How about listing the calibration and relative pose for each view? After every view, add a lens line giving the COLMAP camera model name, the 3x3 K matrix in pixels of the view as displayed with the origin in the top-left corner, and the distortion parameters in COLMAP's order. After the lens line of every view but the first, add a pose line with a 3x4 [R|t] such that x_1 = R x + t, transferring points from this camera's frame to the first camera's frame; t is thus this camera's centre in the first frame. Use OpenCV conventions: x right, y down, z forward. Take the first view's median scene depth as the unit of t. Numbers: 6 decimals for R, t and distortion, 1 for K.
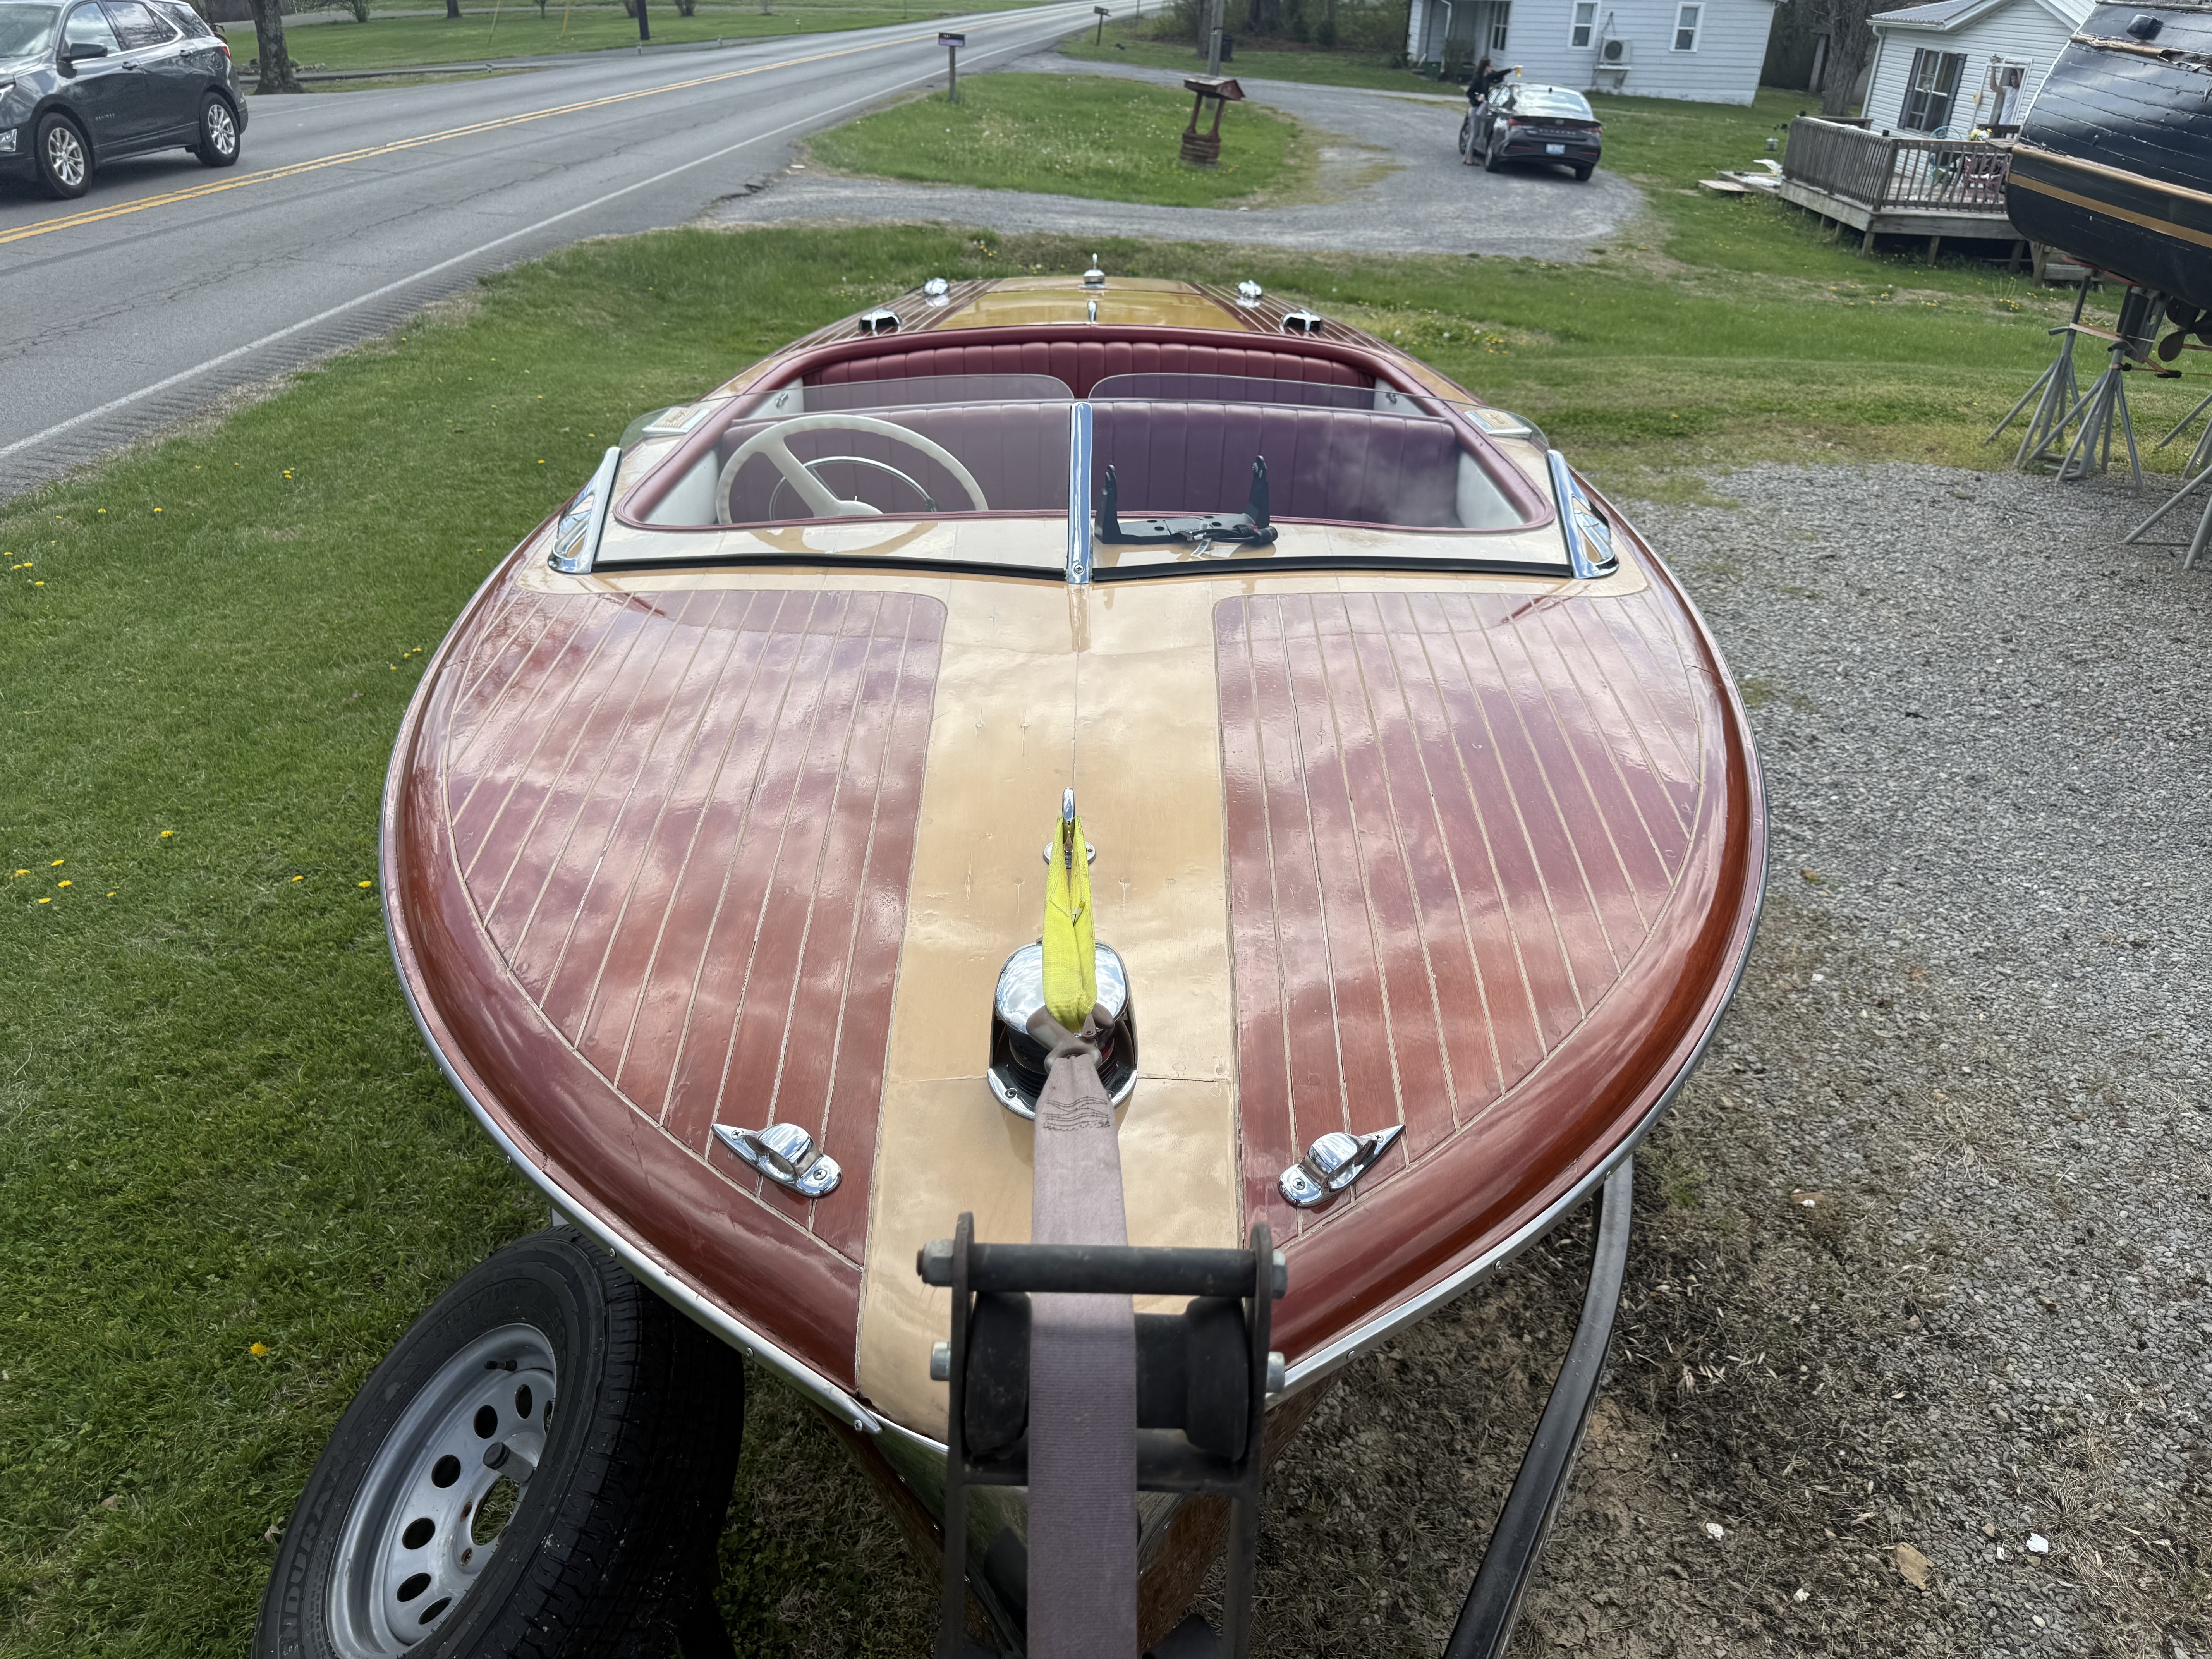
lens RADIAL K [[1564.2, 0, 1052.6], [0, 1564.2, 866.4], [0, 0, 1]] dist [0.003054, -0.010343]
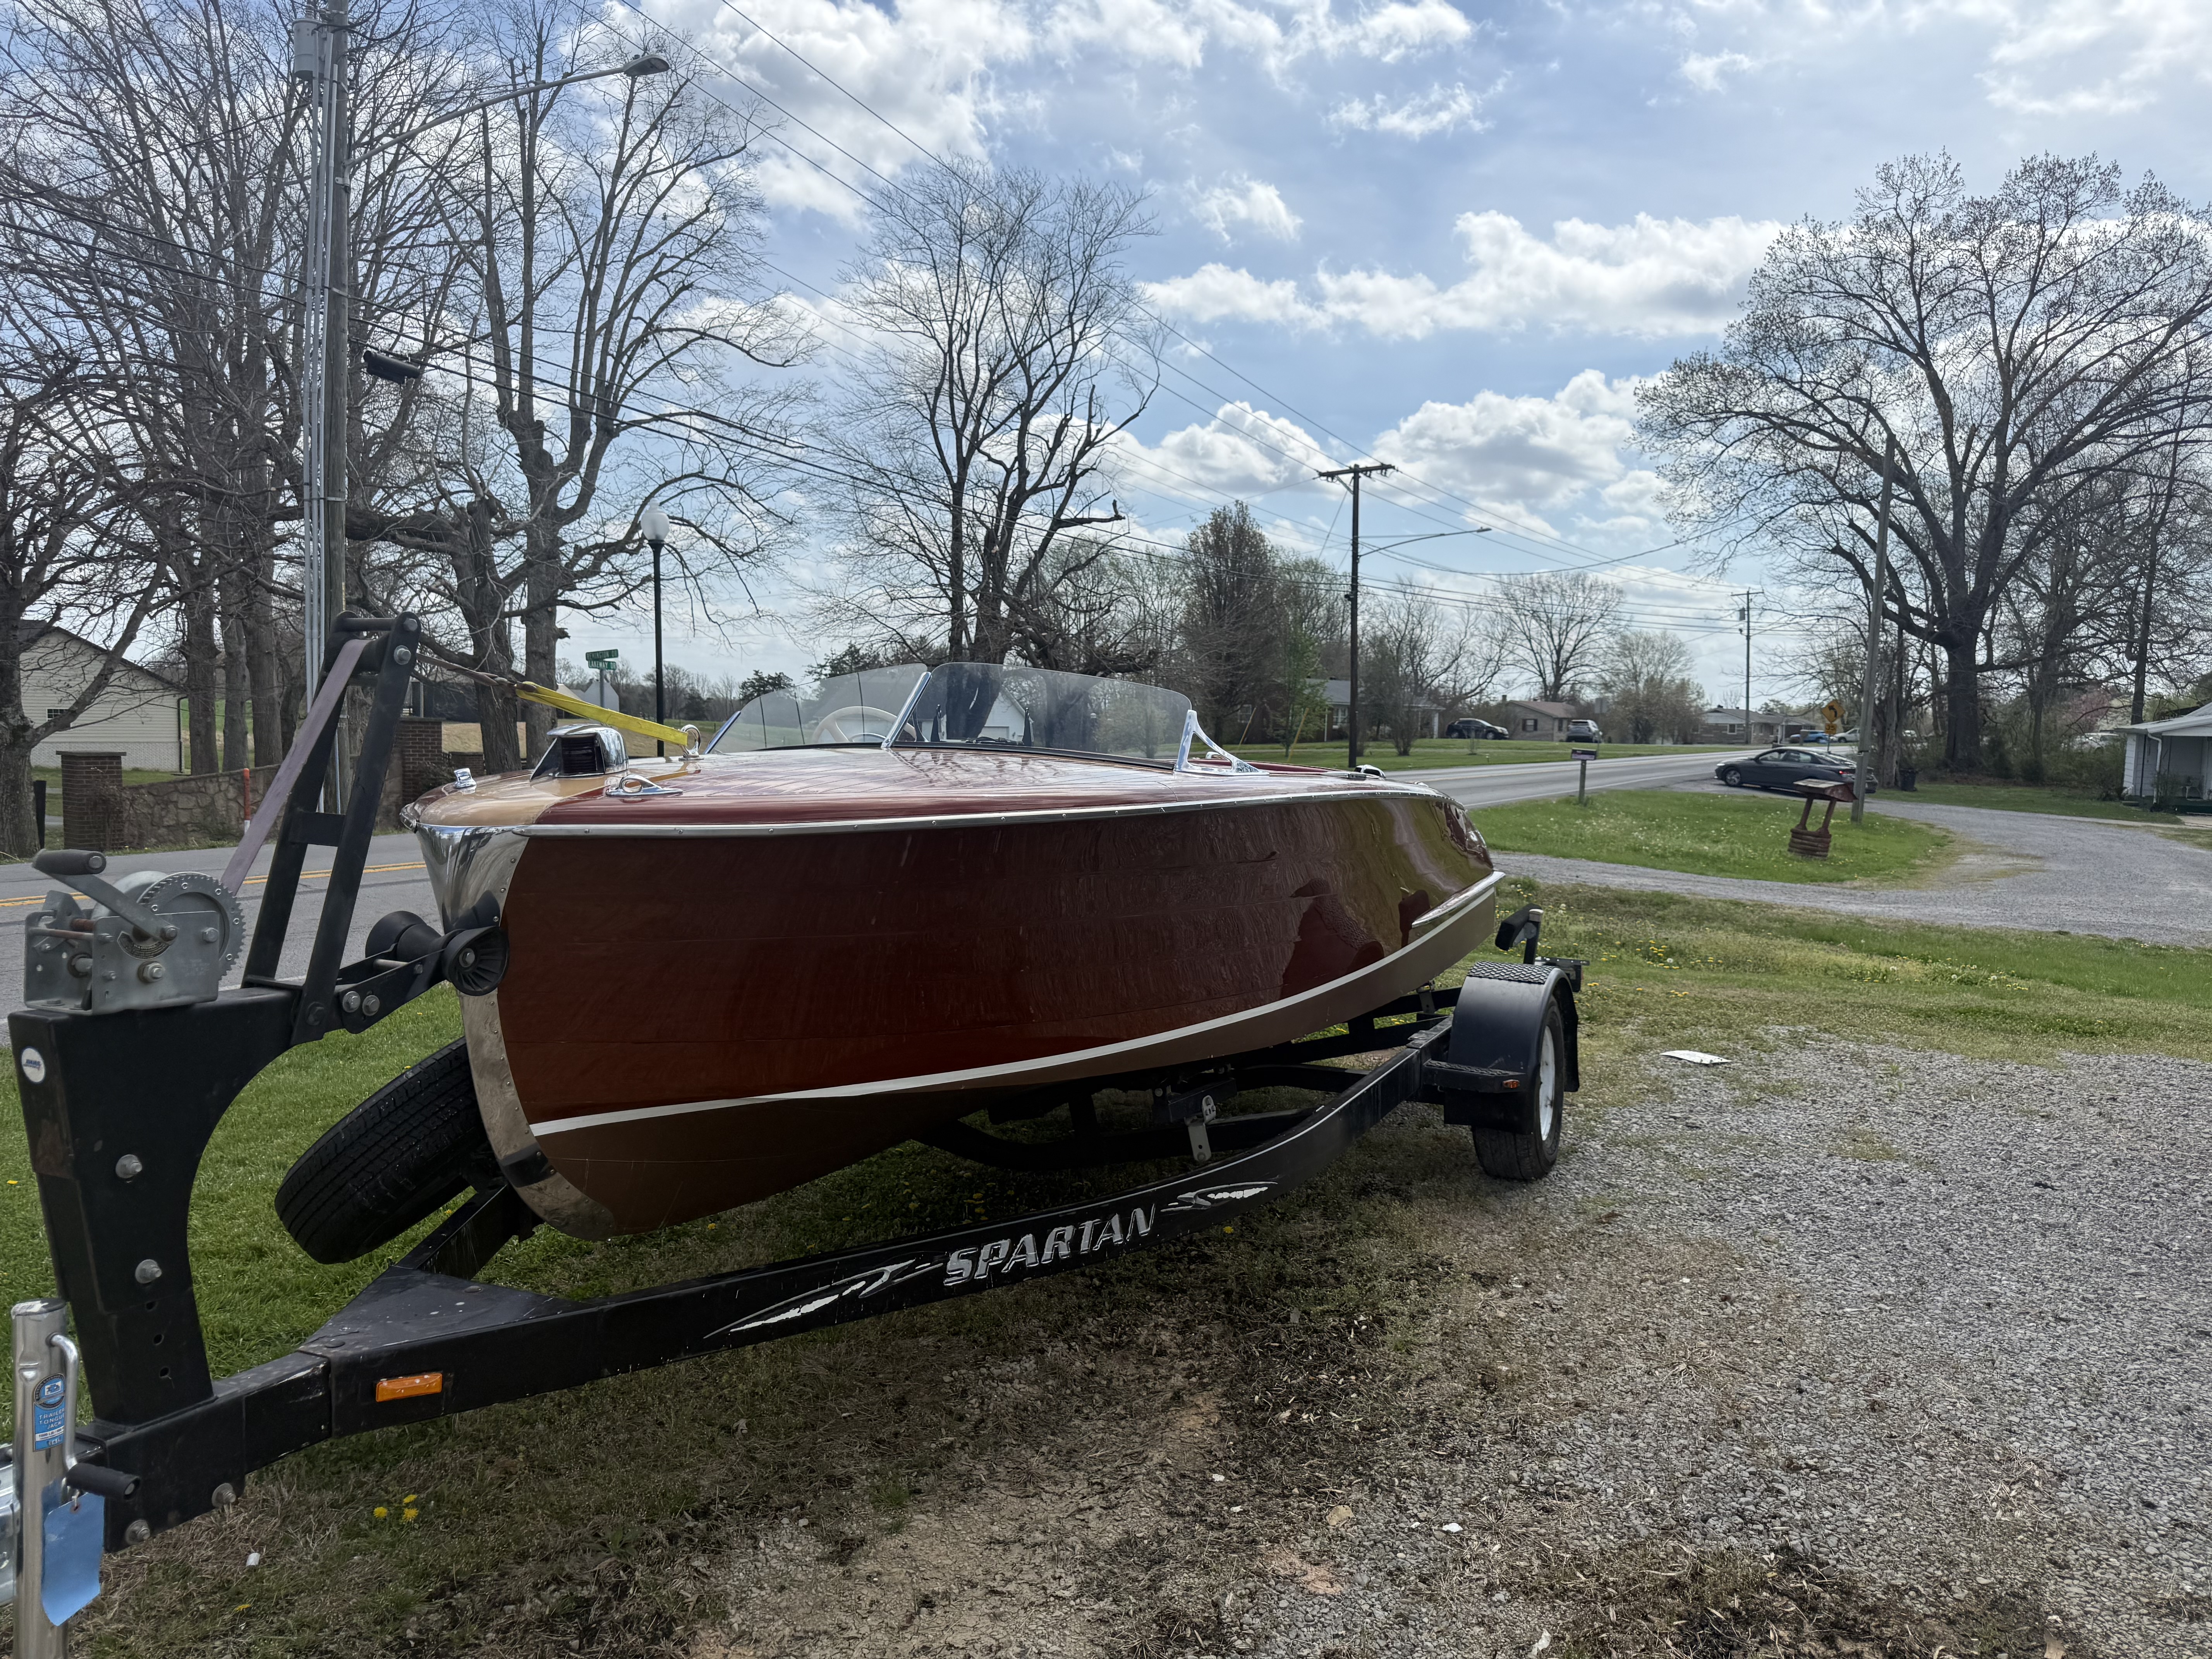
lens RADIAL K [[1564.2, 0, 1052.6], [0, 1564.2, 866.4], [0, 0, 1]] dist [0.003054, -0.010343]
pose [[0.900346, 0.043222, -0.433022, 0.107815], [-0.222221, 0.901202, -0.372092, 0.062160], [0.374158, 0.431239, 0.820999, -0.039636]]
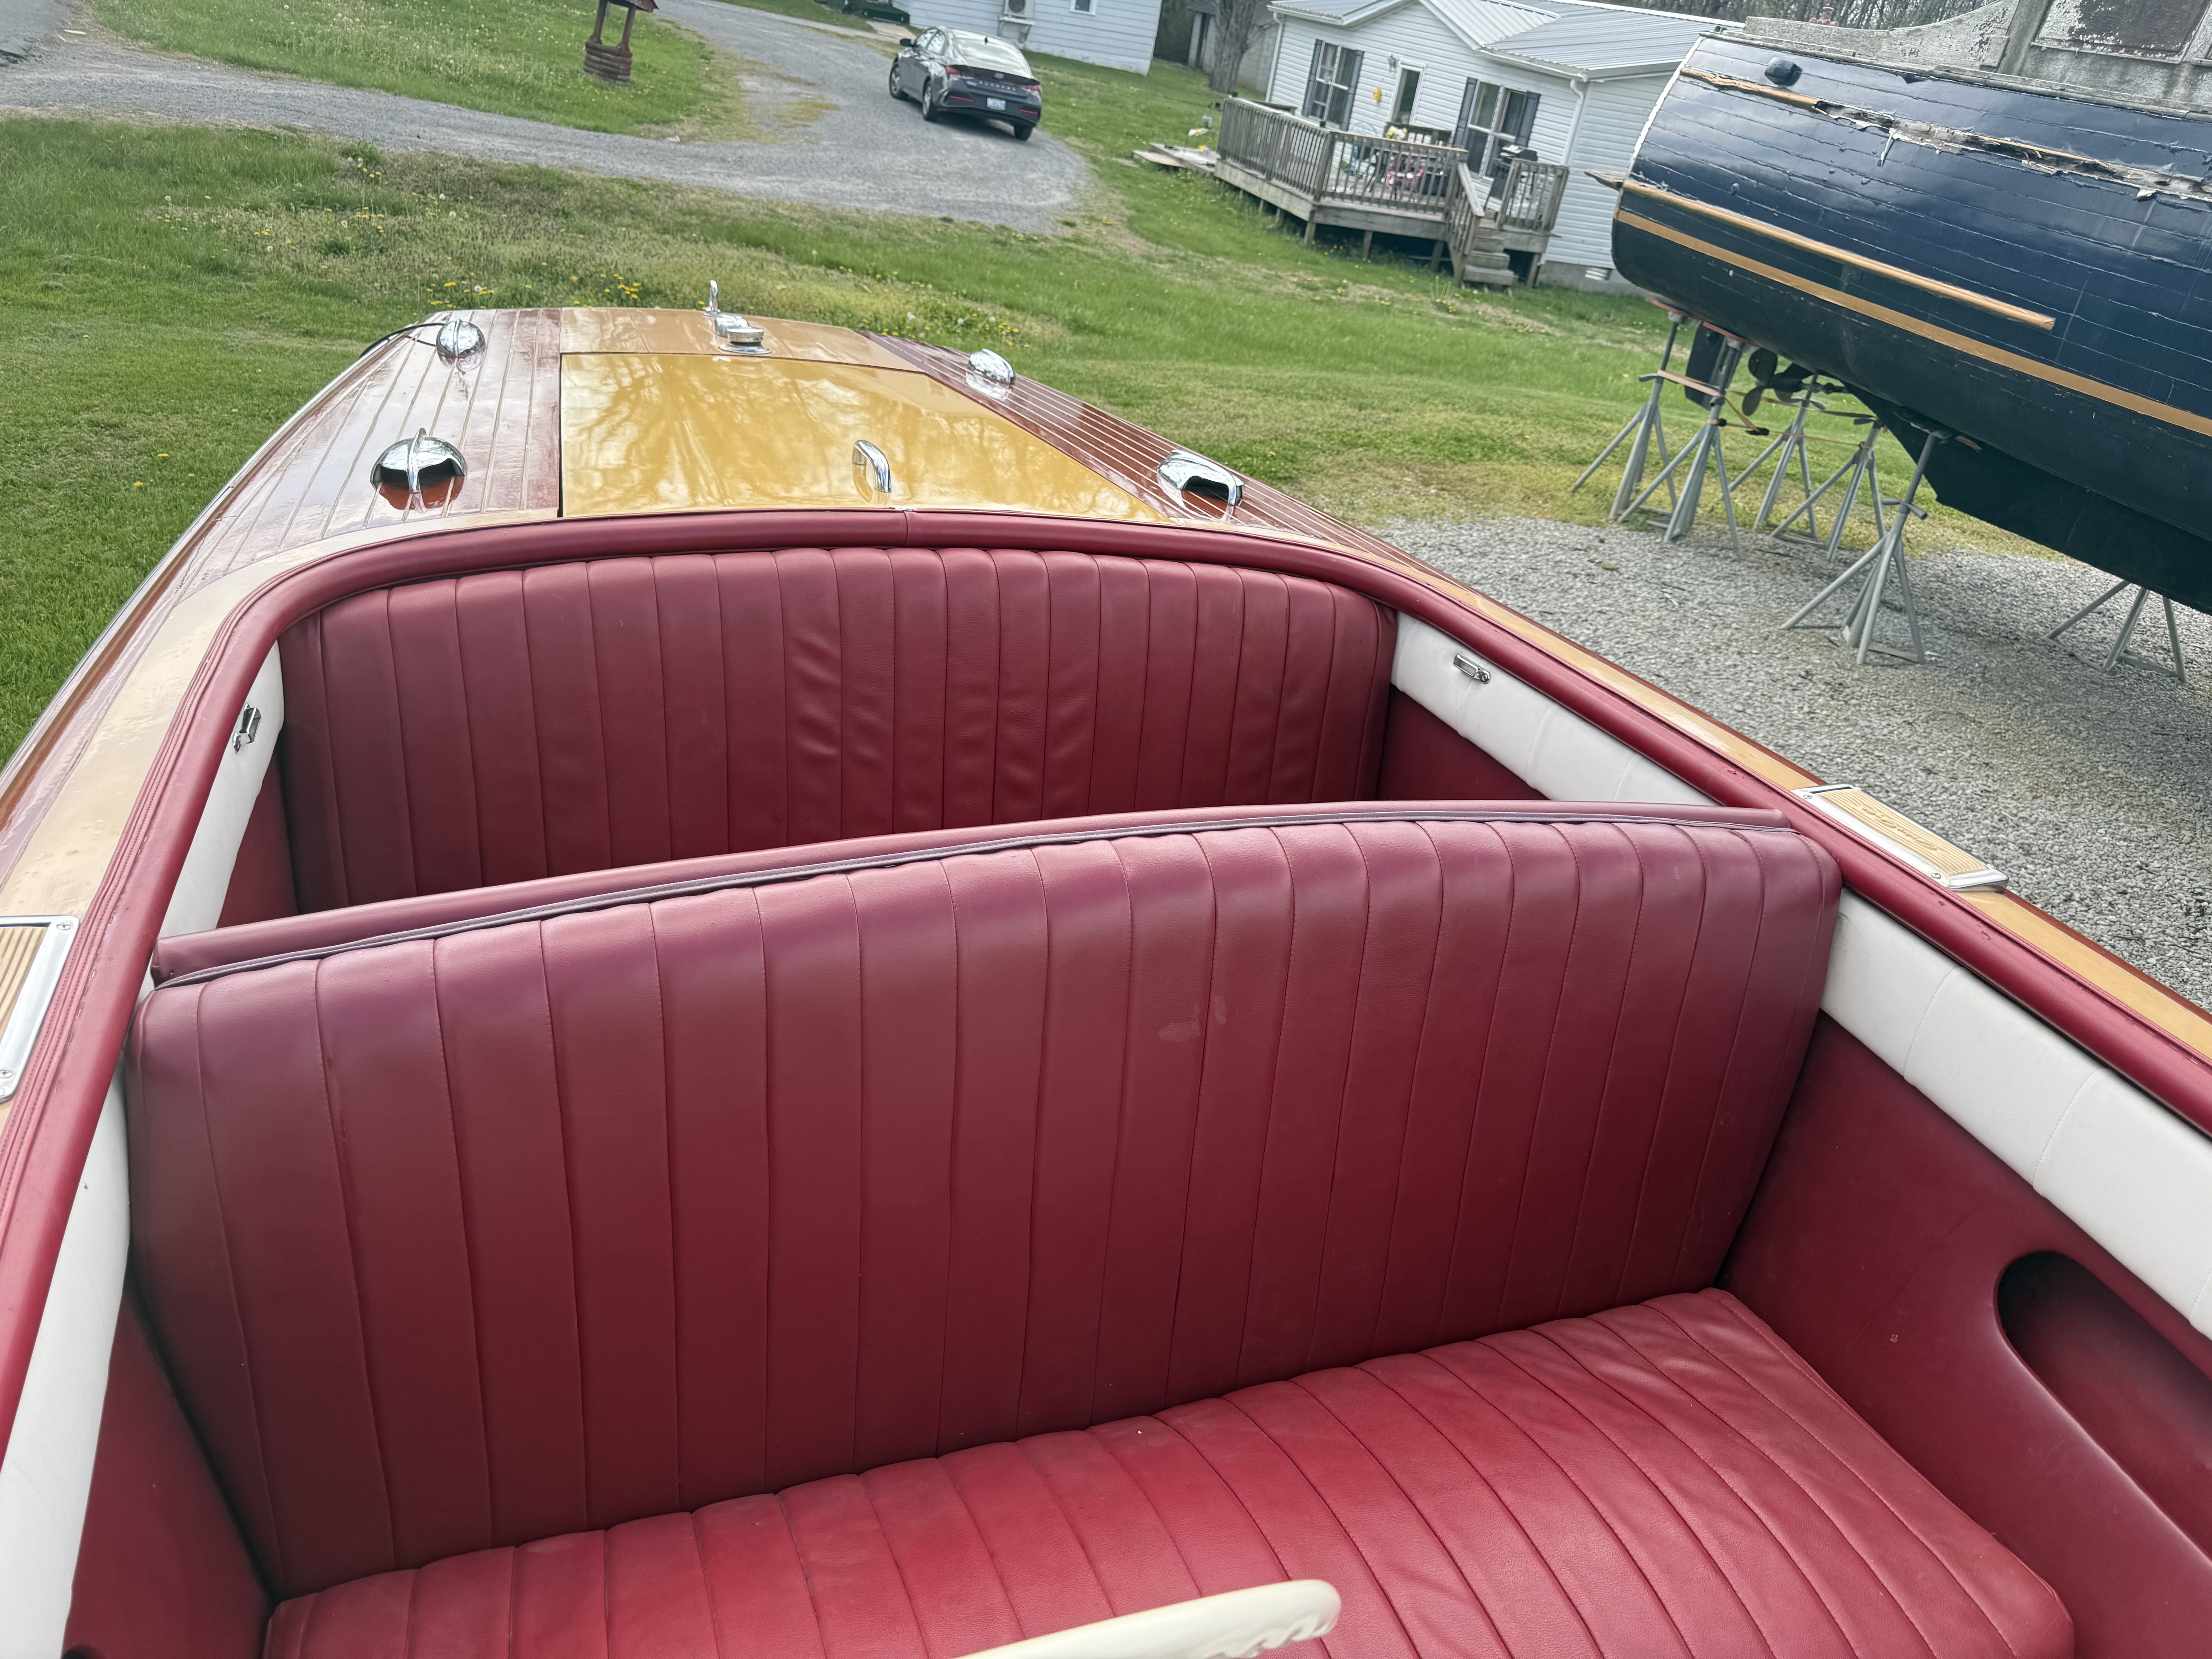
lens RADIAL K [[1581.3, 0, 1078.1], [0, 1581.3, 827.6], [0, 0, 1]] dist [0.031339, -0.060703]
pose [[0.925677, -0.067768, 0.372196, -0.023963], [0.062109, 0.997699, 0.027188, -0.050861], [-0.373182, -0.002051, 0.927756, 0.100810]]
